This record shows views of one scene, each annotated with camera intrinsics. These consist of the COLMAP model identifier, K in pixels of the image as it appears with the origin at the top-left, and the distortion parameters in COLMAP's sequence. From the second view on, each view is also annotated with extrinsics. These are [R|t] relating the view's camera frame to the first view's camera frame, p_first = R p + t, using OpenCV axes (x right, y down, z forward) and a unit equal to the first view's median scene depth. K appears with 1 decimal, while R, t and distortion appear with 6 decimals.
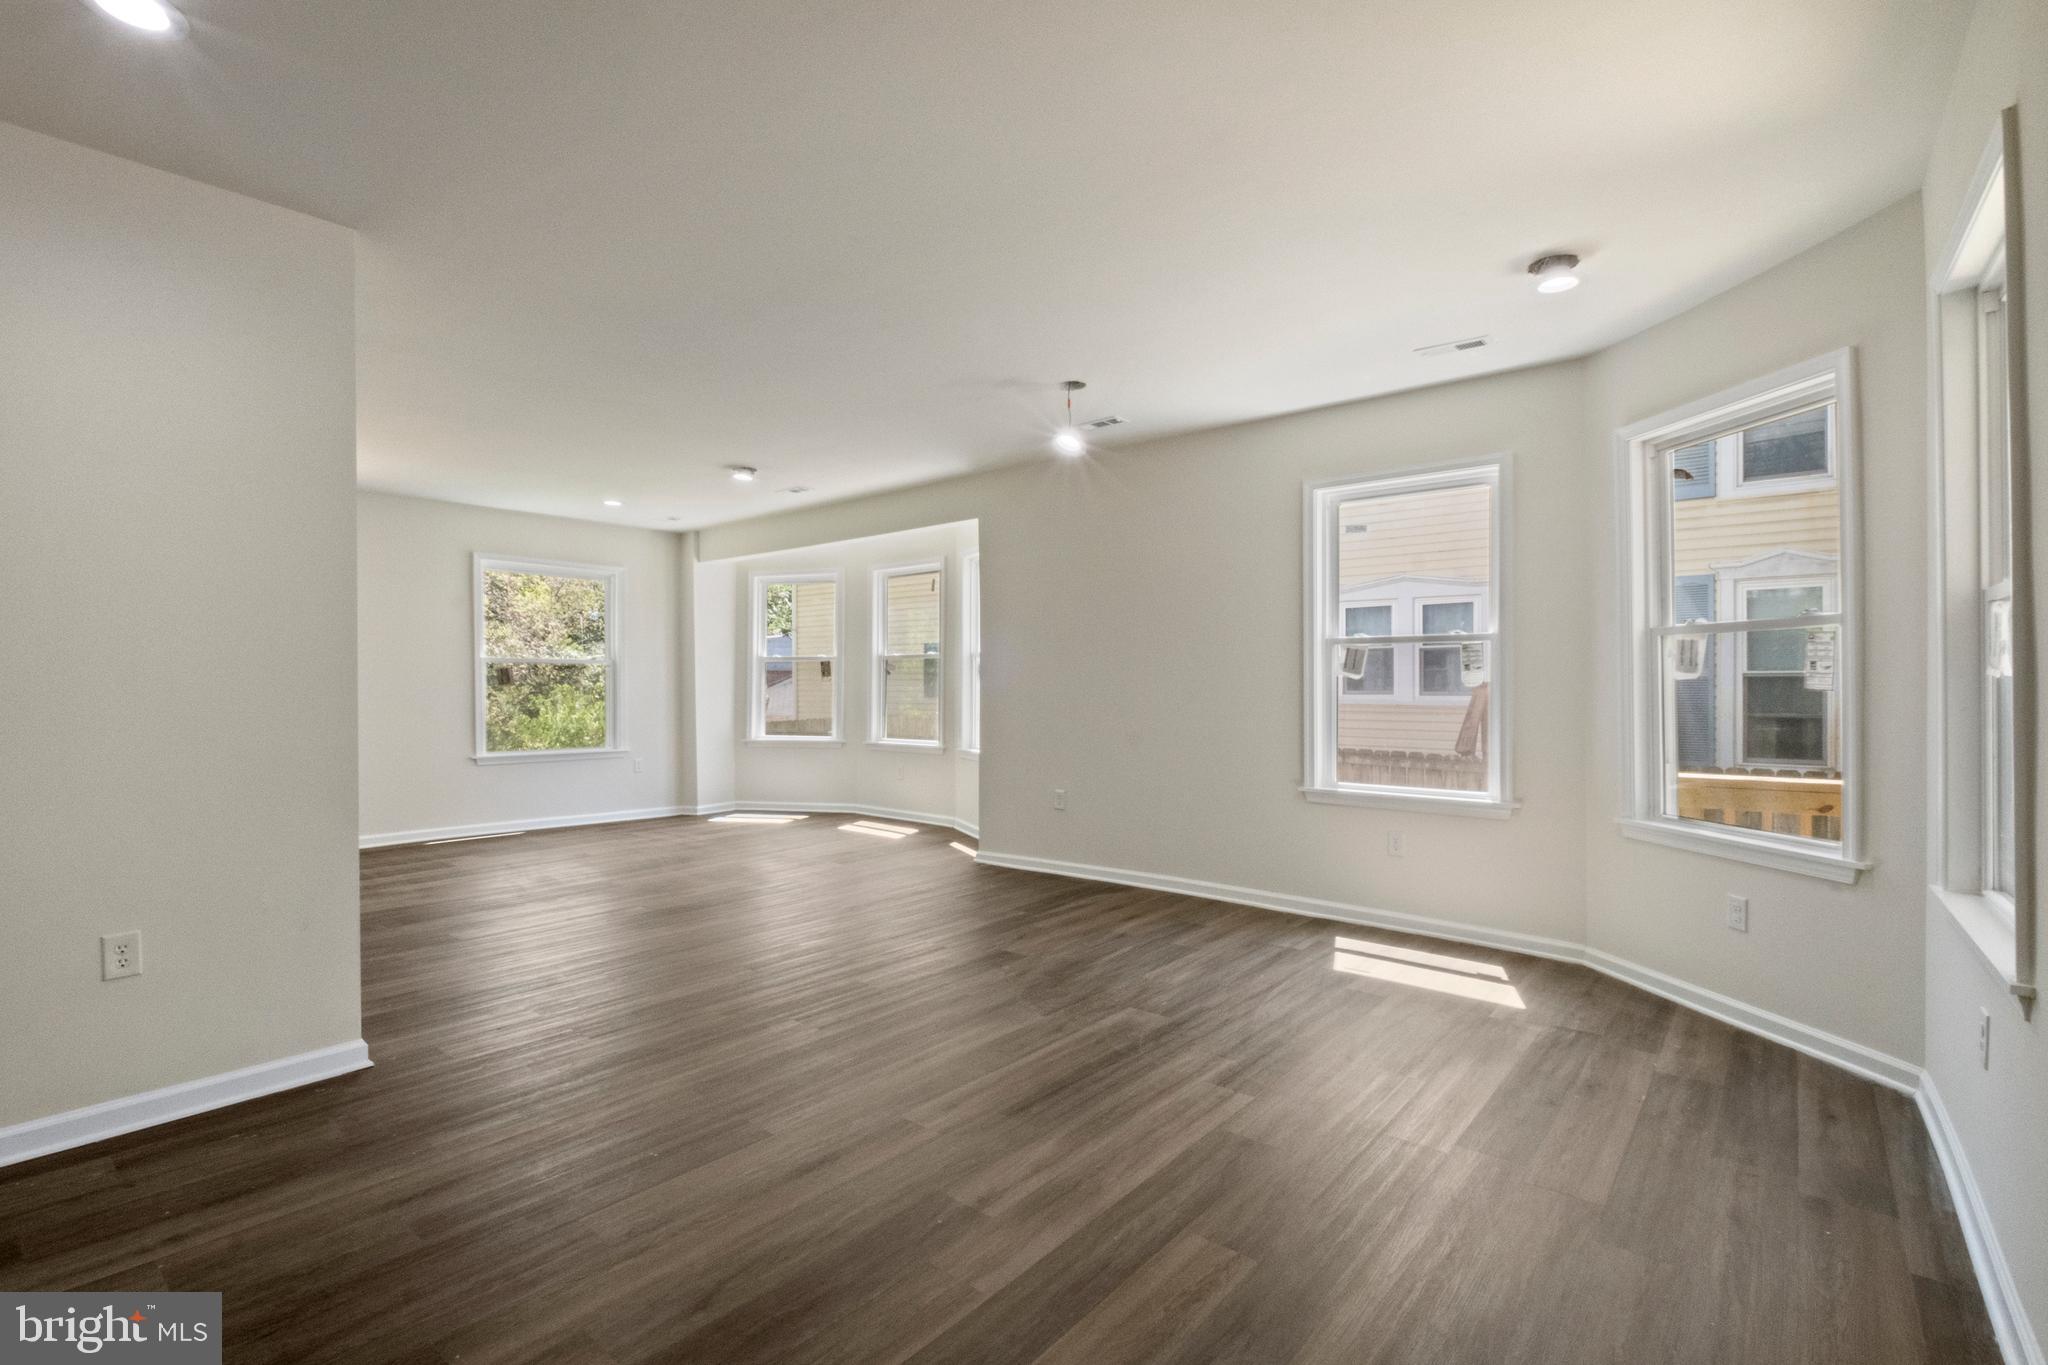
lens RADIAL K [[899.8, 0, 1024.0], [0, 899.8, 682.5], [0, 0, 1]] dist [-0.002318, -0.000424]
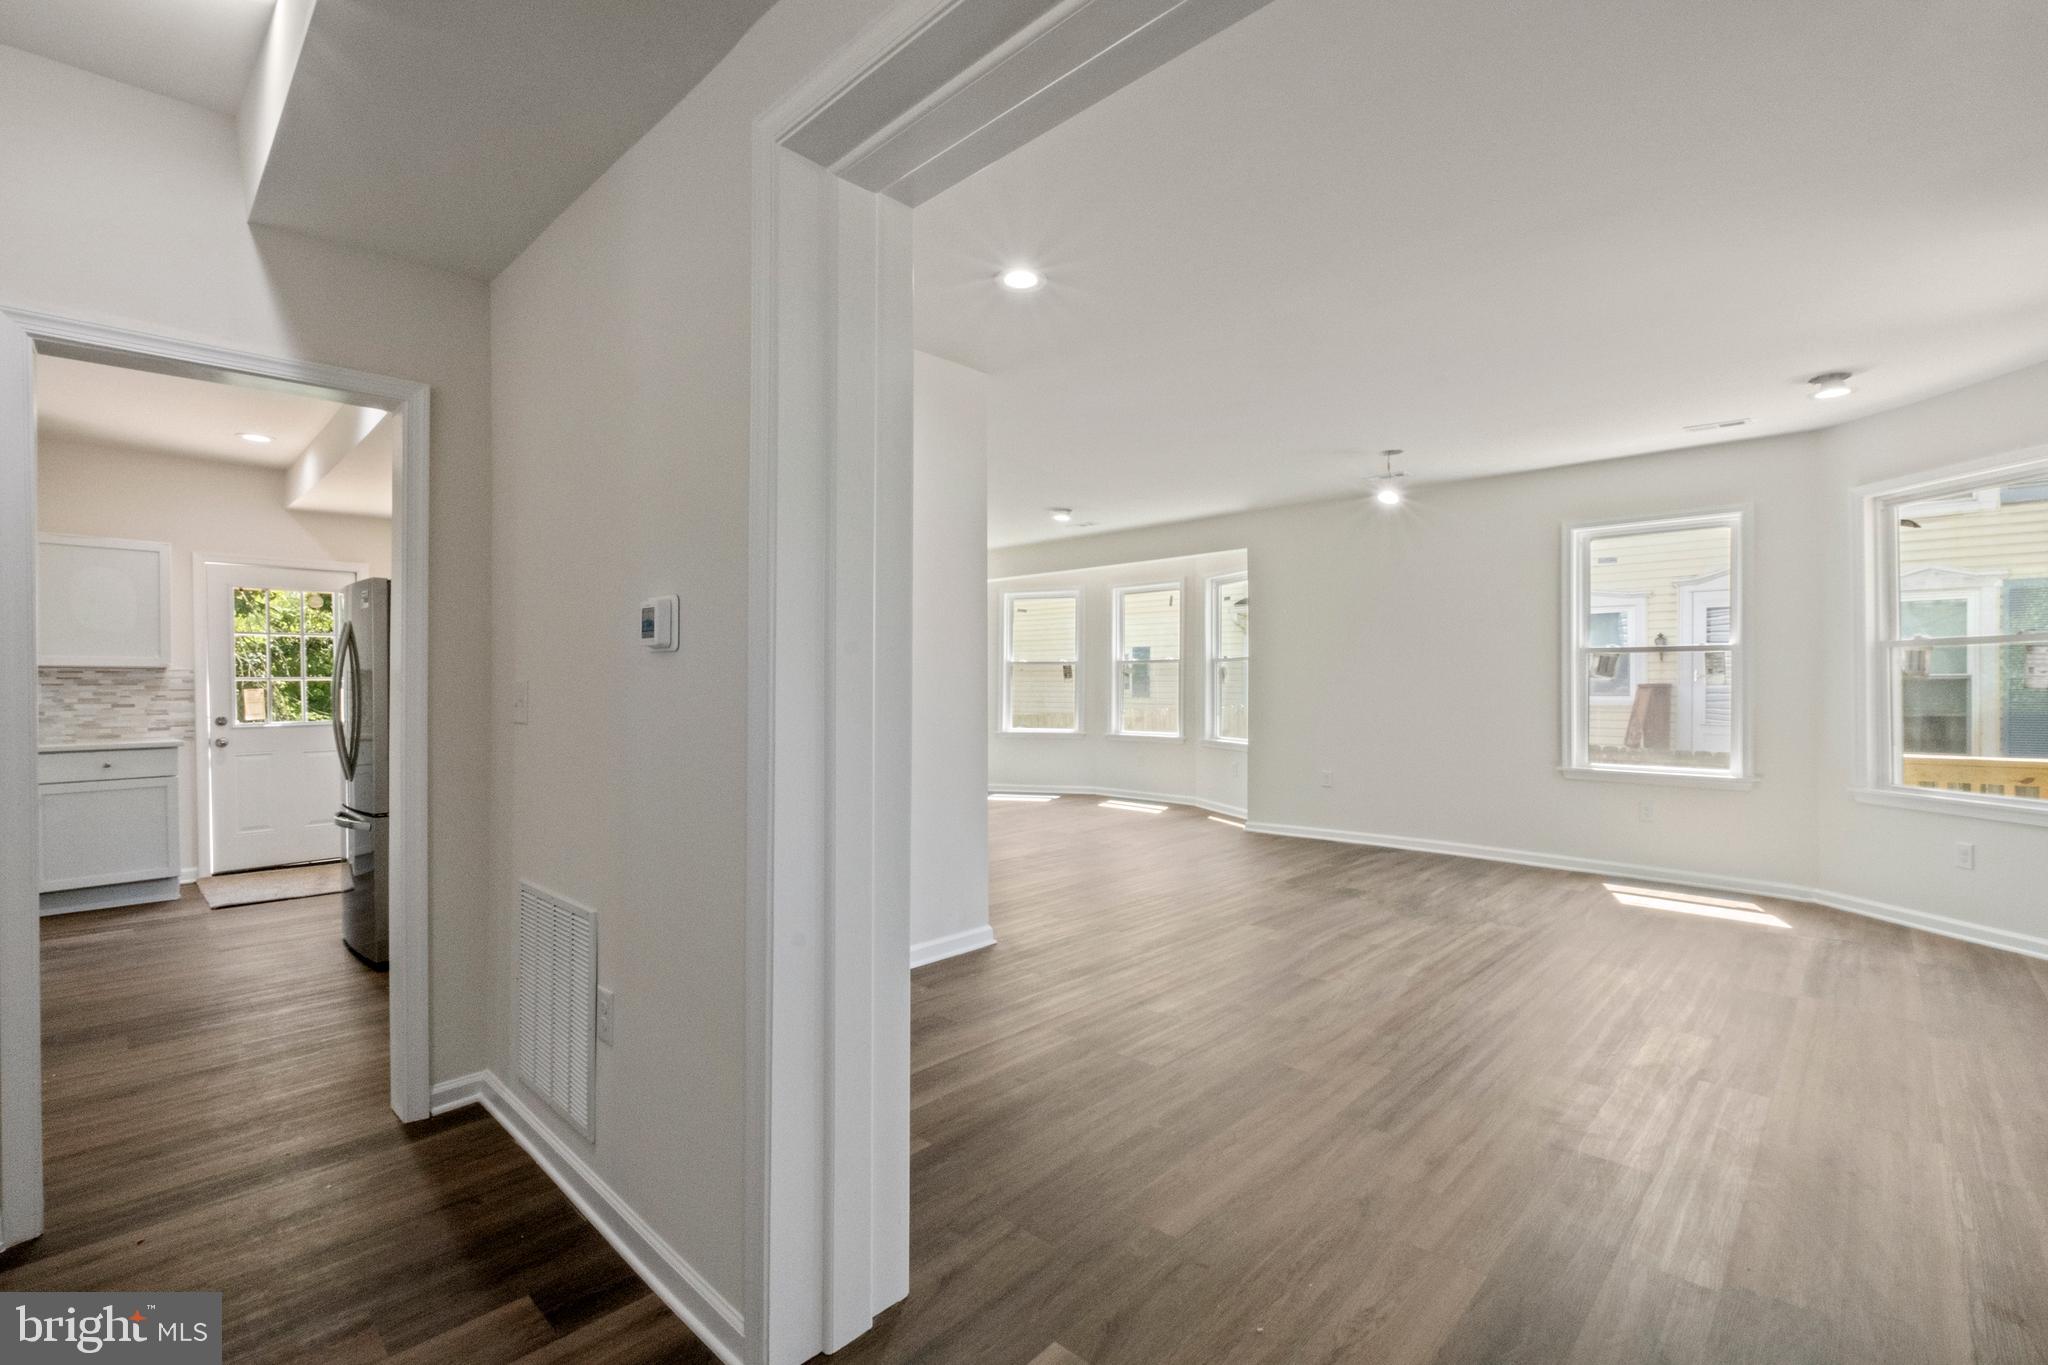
lens RADIAL K [[899.4, 0, 998.8], [0, 899.4, 683.1], [0, 0, 1]] dist [-0.003972, -0.000039]
pose [[0.998299, 0.001281, -0.058296, -0.404327], [-0.001354, 0.999998, -0.001212, 0.002304], [0.058294, 0.001289, 0.998299, -0.297030]]
